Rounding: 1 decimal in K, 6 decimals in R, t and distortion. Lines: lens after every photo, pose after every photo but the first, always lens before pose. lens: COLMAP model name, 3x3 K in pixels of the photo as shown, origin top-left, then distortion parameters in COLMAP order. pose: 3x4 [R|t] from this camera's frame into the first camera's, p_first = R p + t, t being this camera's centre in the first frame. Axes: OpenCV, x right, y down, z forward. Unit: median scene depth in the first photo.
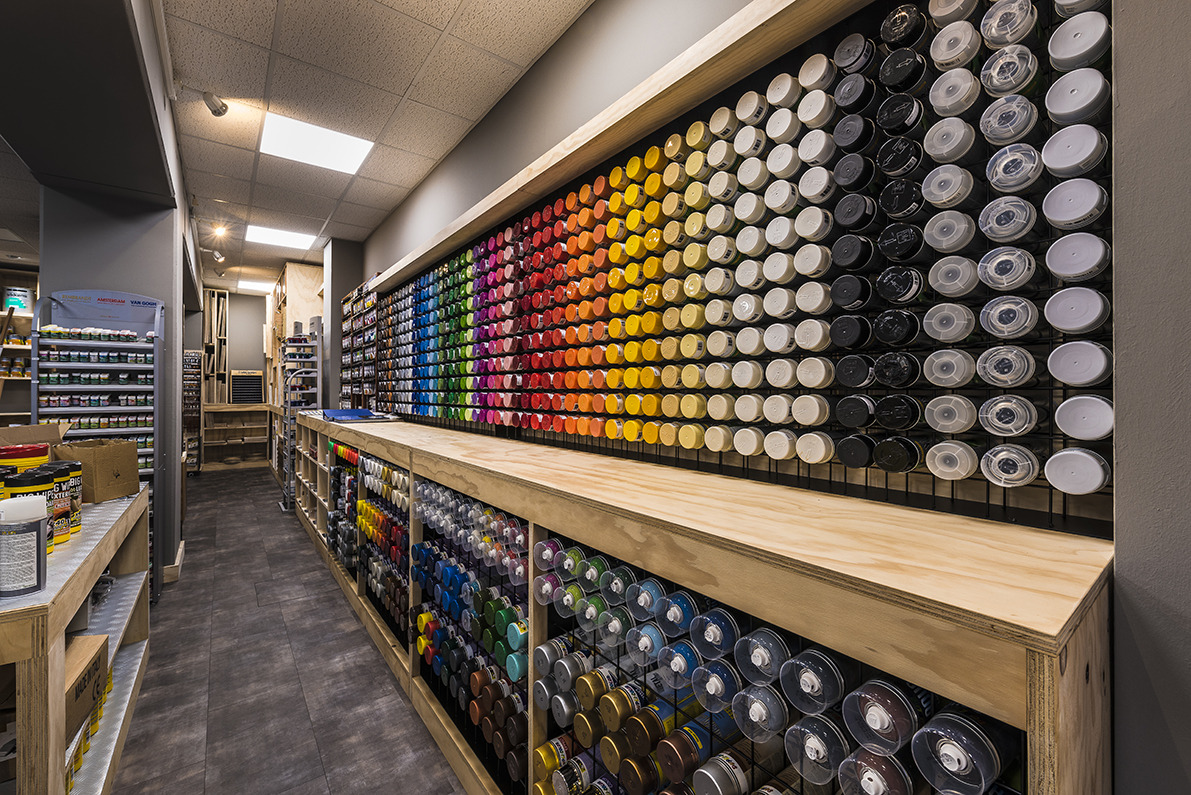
lens RADIAL K [[489.8, 0, 594.2], [0, 489.8, 392.3], [0, 0, 1]] dist [0.001664, -0.001416]
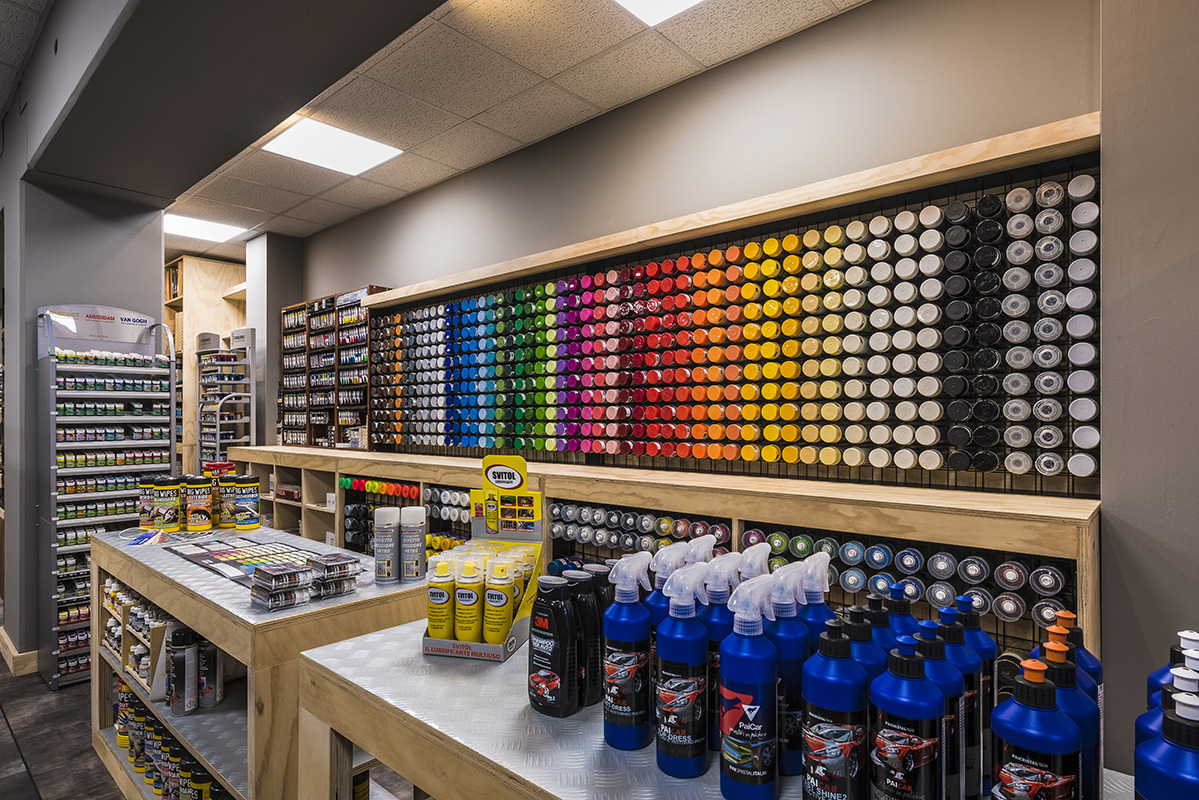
lens RADIAL K [[646.1, 0, 607.5], [0, 646.1, 420.5], [0, 0, 1]] dist [0.005875, 0.001443]
pose [[0.980371, -0.003683, 0.197125, -0.787033], [0.003212, 0.999991, 0.002708, -0.015709], [-0.197134, -0.002022, 0.980375, -0.661119]]
